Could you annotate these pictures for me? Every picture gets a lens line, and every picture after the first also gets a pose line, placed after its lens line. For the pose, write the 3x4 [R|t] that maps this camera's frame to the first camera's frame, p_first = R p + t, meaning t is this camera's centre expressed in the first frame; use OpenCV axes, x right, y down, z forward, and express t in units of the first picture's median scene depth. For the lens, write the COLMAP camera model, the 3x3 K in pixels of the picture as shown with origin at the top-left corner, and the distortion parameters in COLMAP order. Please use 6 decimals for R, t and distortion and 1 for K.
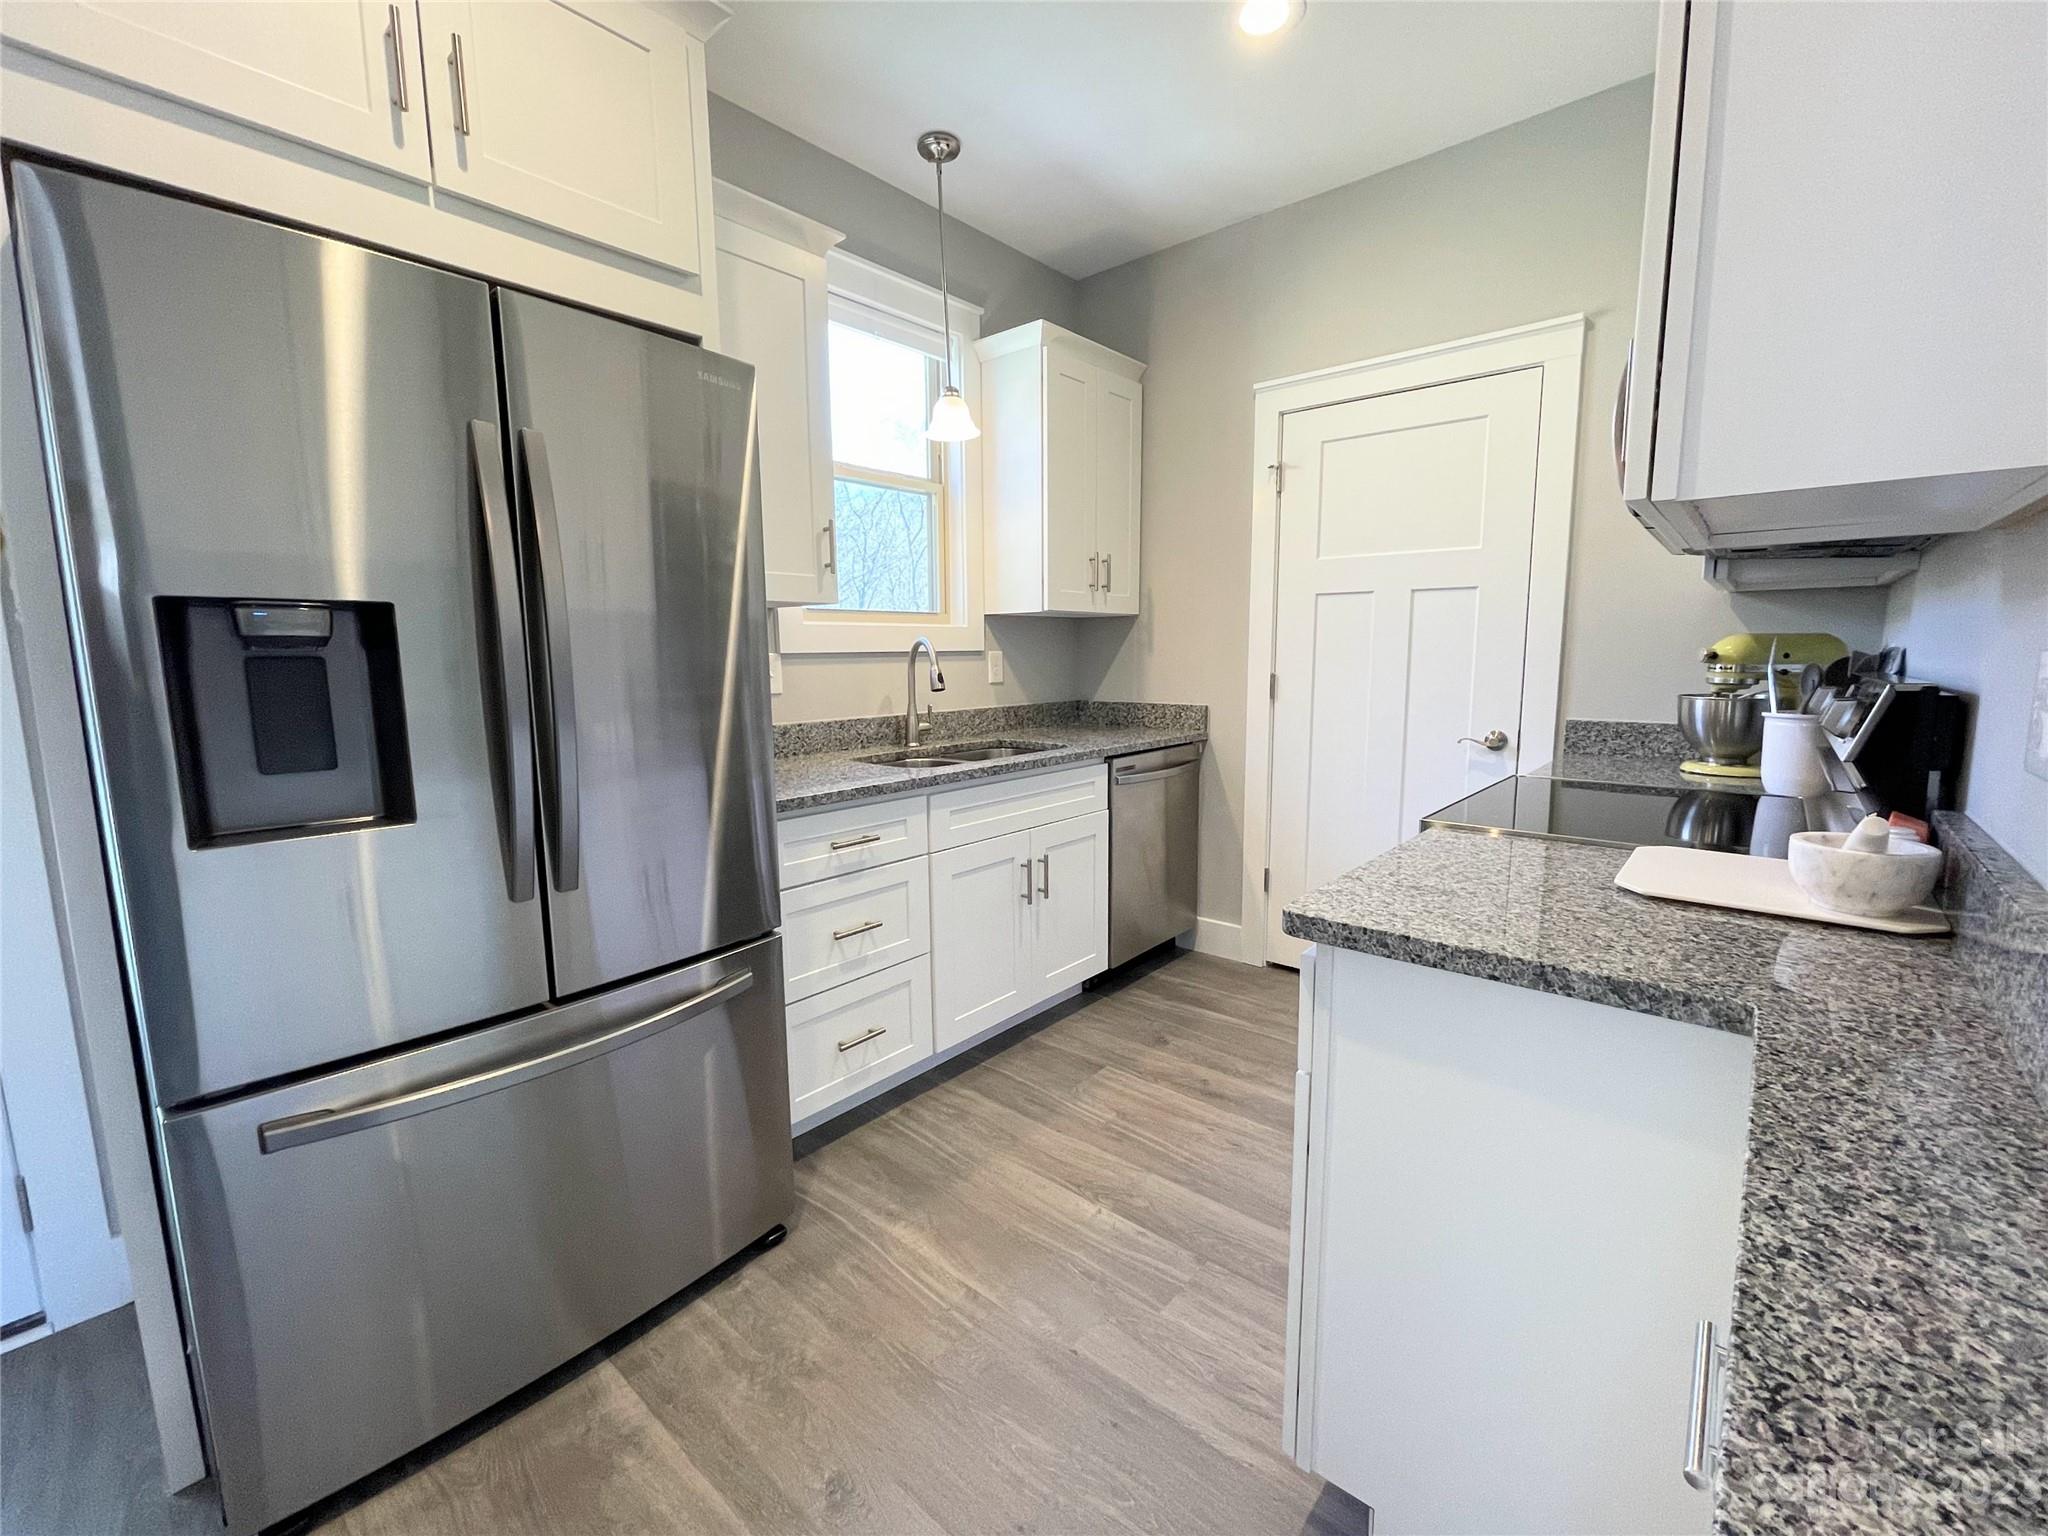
lens RADIAL K [[864.1, 0, 1017.3], [0, 864.1, 765.8], [0, 0, 1]] dist [0.010405, 0.000298]
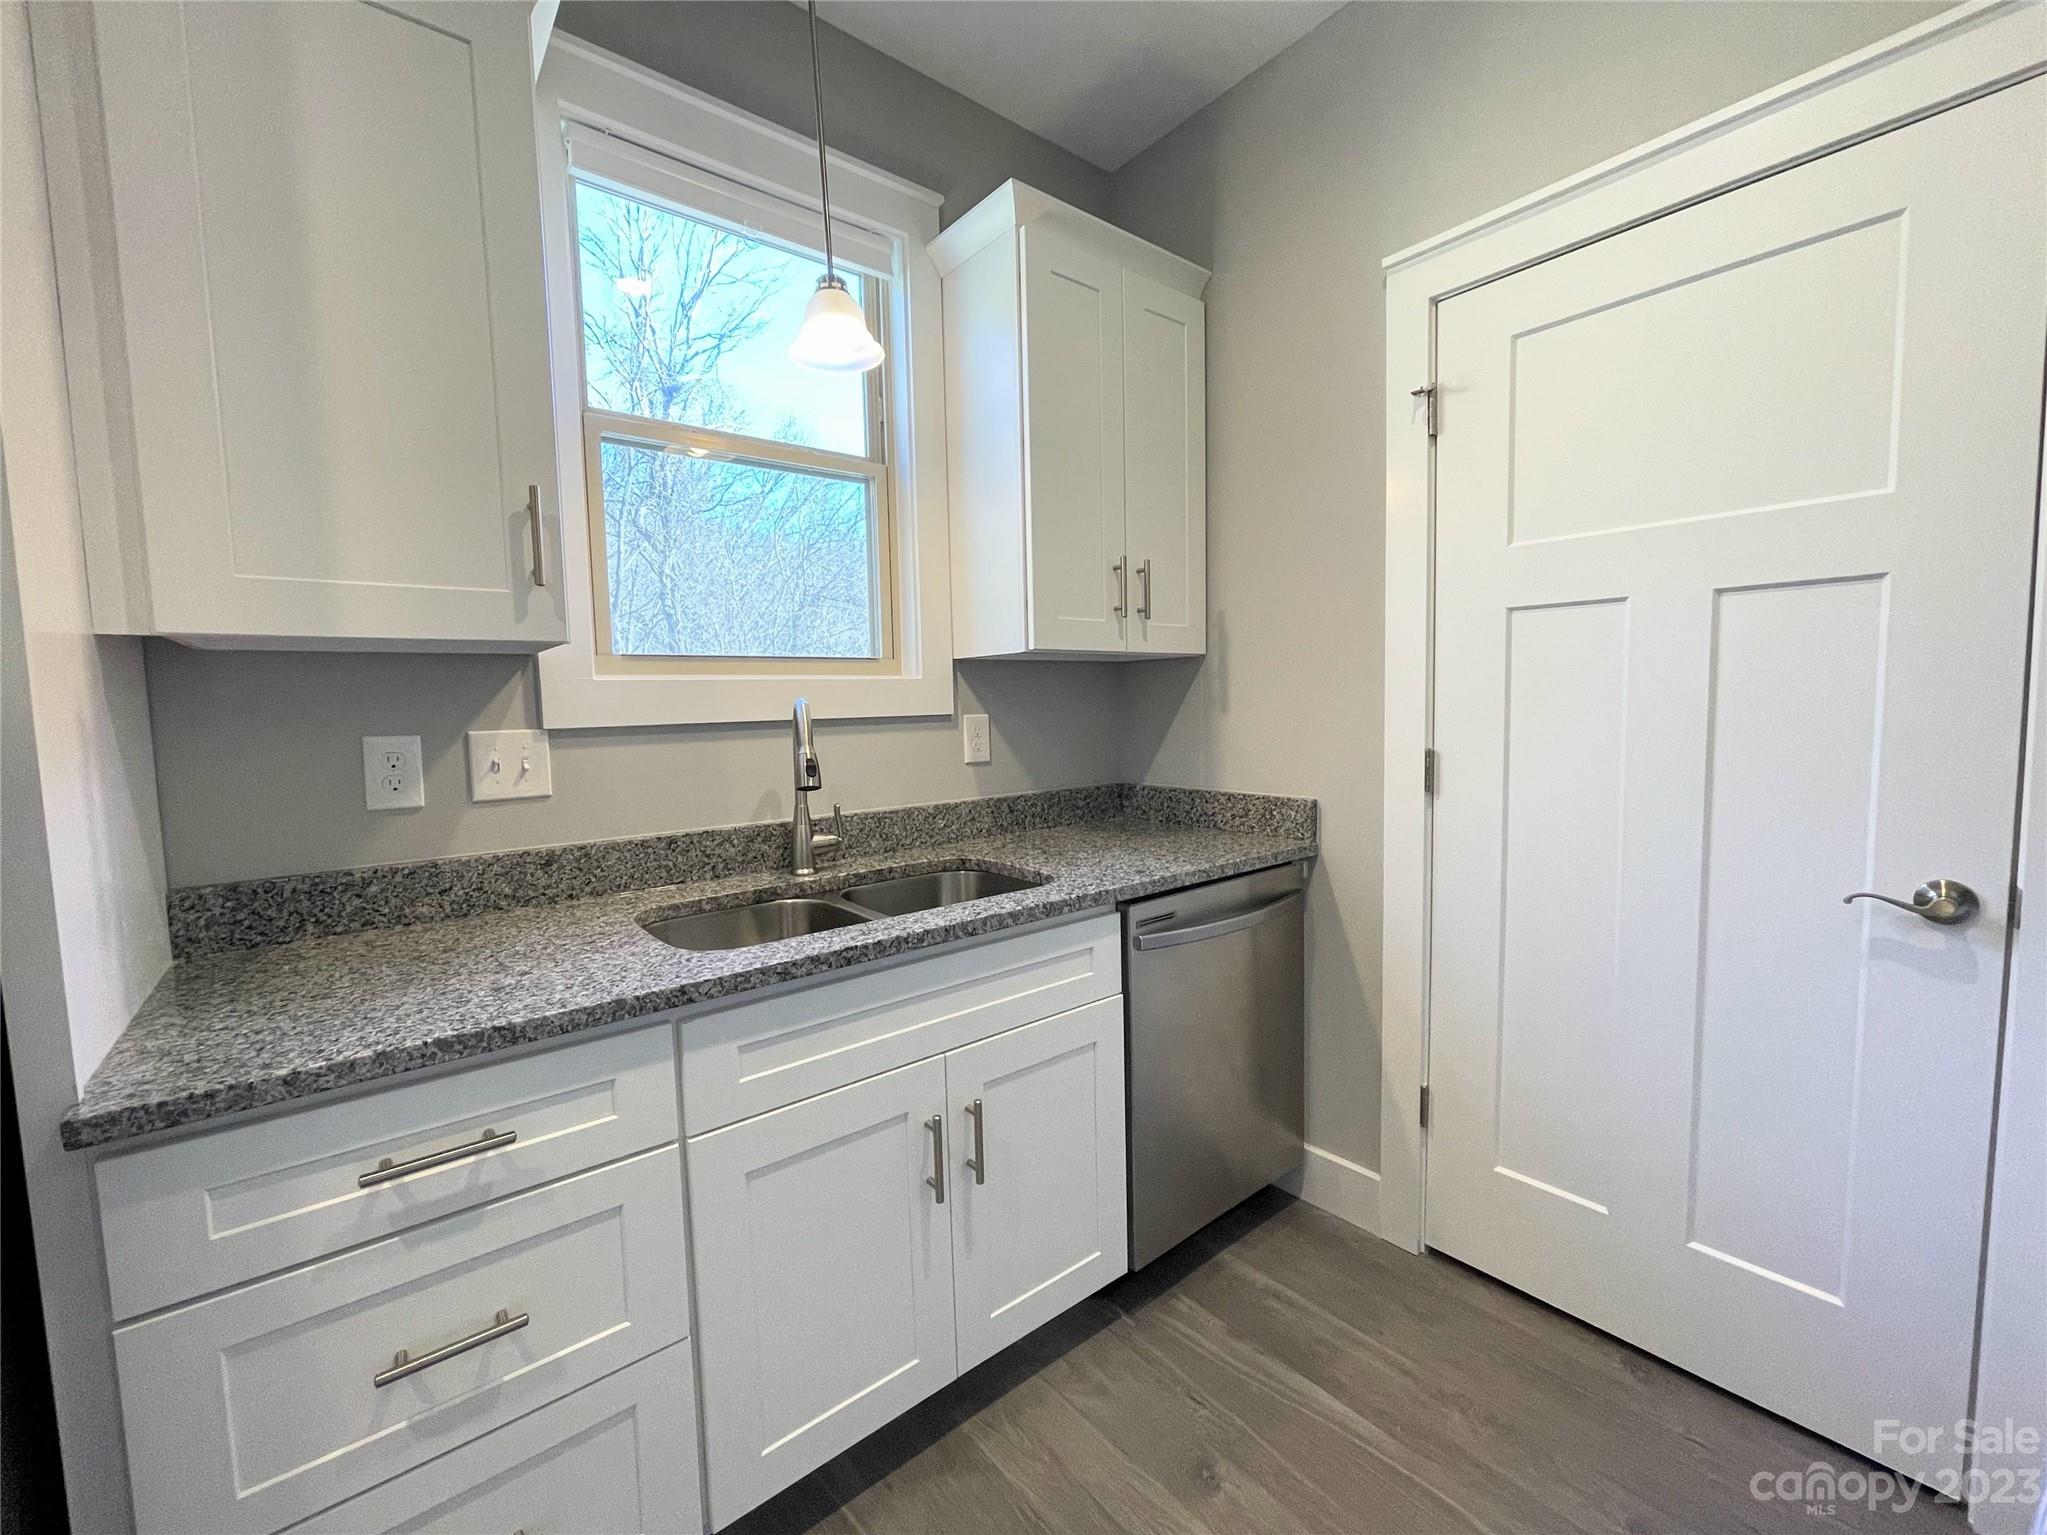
lens RADIAL K [[836.6, 0, 1018.9], [0, 836.6, 764.8], [0, 0, 1]] dist [-0.006253, -0.000148]
pose [[0.984584, -0.001778, -0.174906, 0.128036], [-0.008084, 0.998417, -0.055660, -0.065090], [0.174728, 0.056216, 0.983011, 0.420616]]
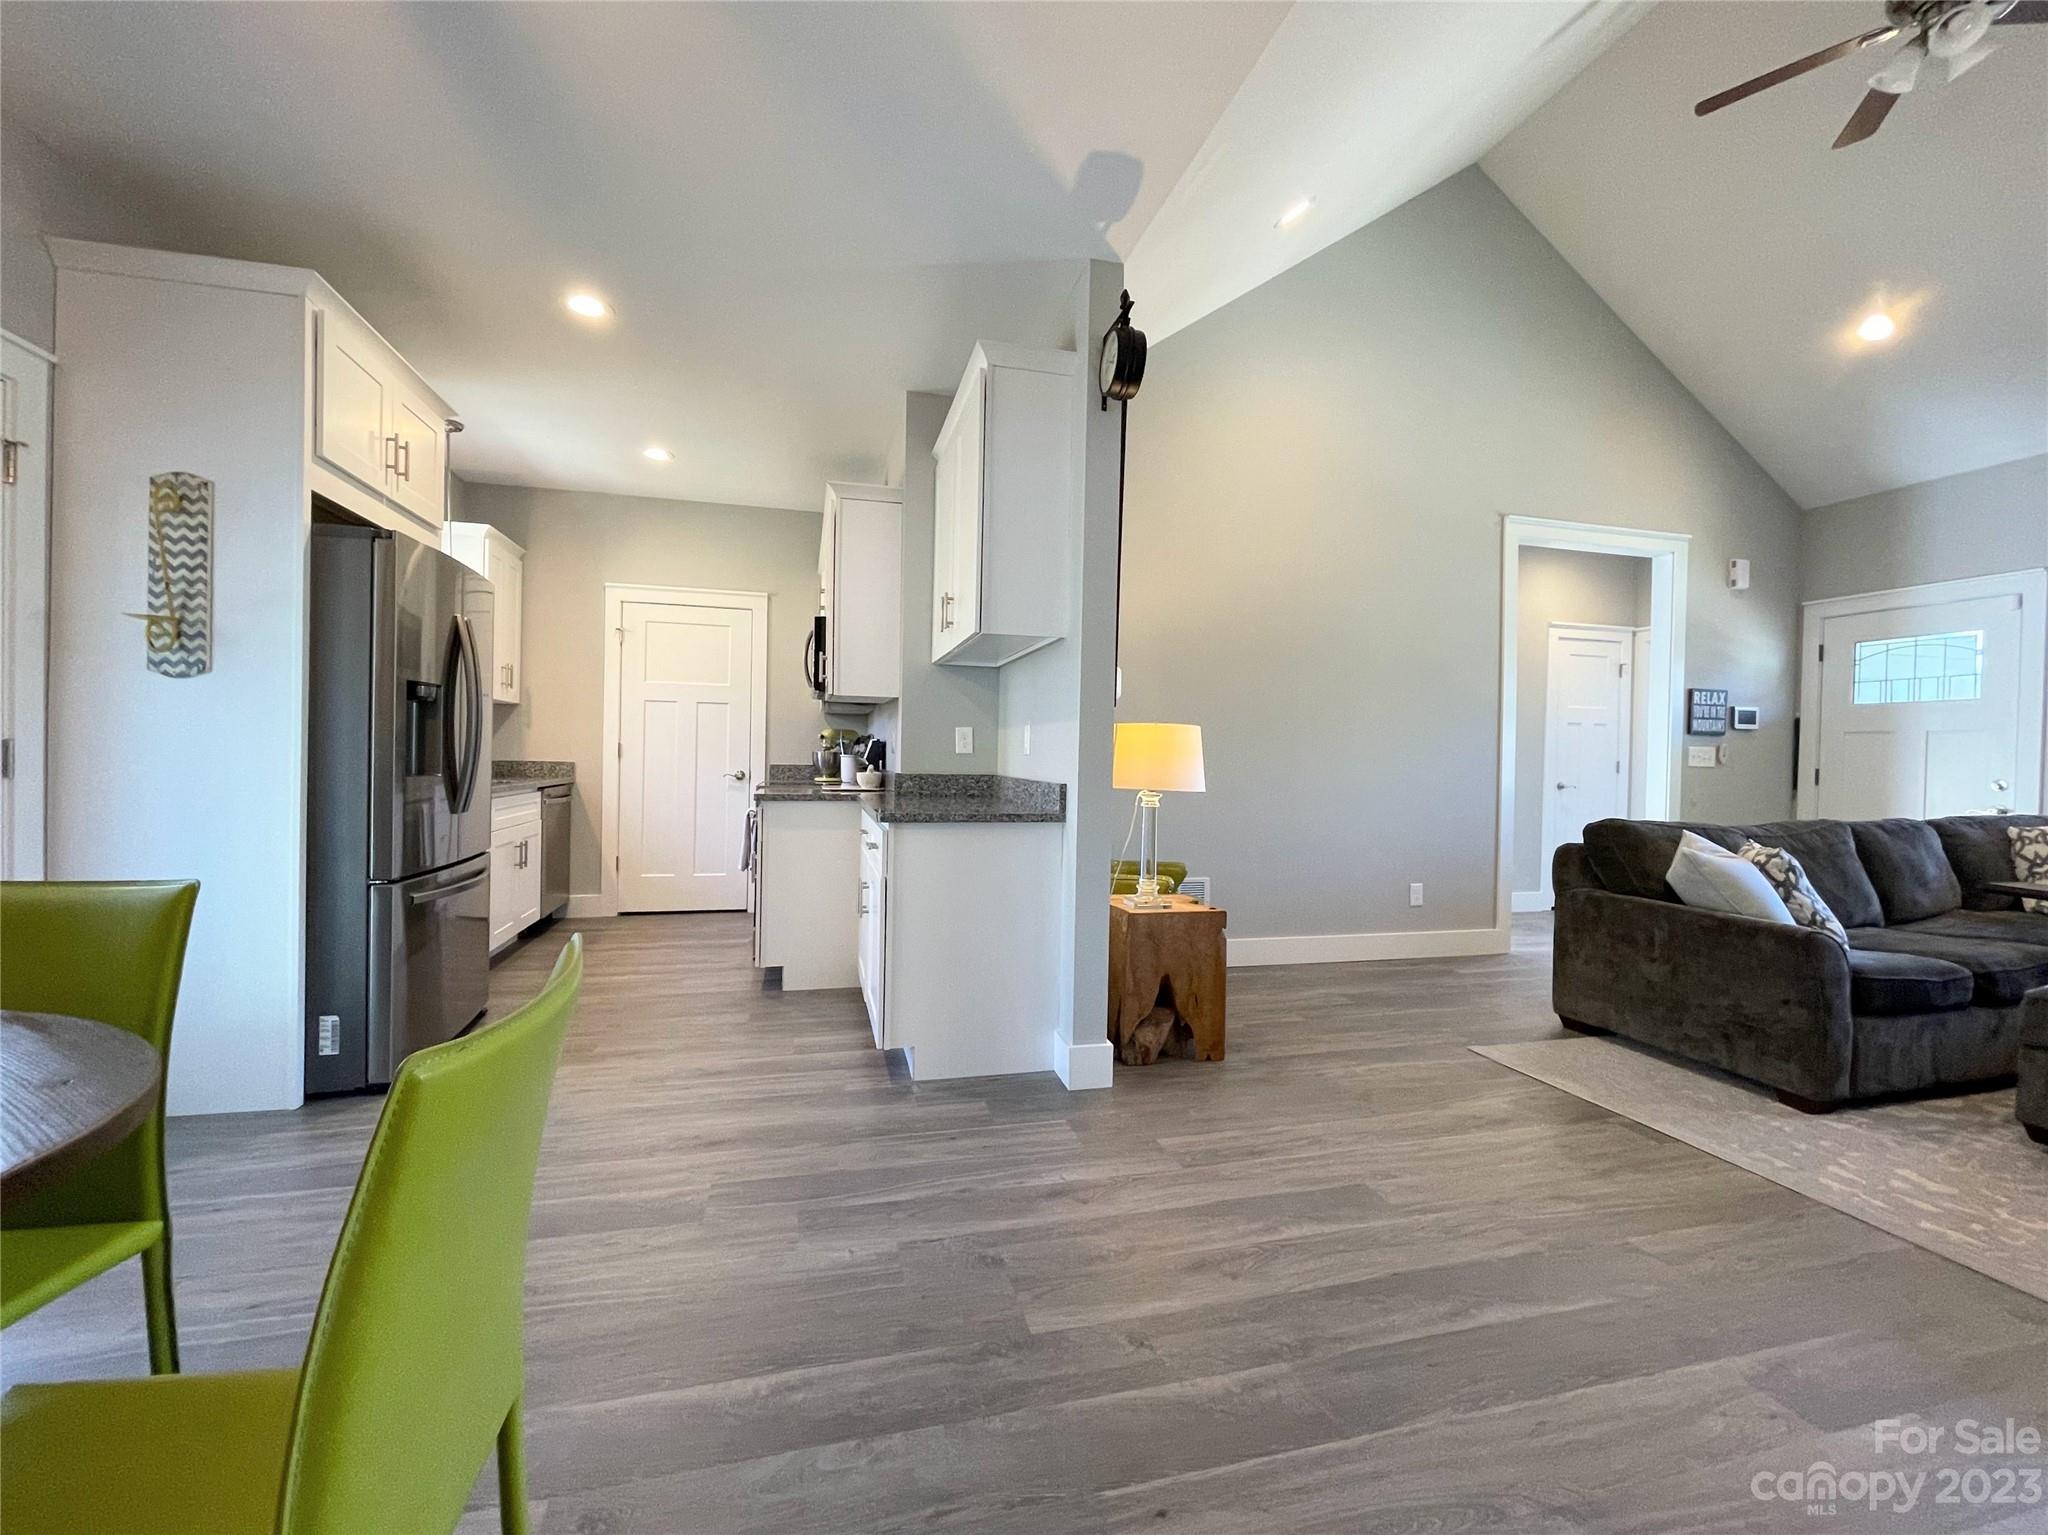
lens RADIAL K [[864.1, 0, 1017.3], [0, 864.1, 765.3], [0, 0, 1]] dist [0.010405, 0.000298]
pose [[0.571065, 0.011047, 0.820831, -0.705864], [0.085021, 0.993736, -0.072525, 0.139231], [-0.816490, 0.111204, 0.566548, -0.669065]]
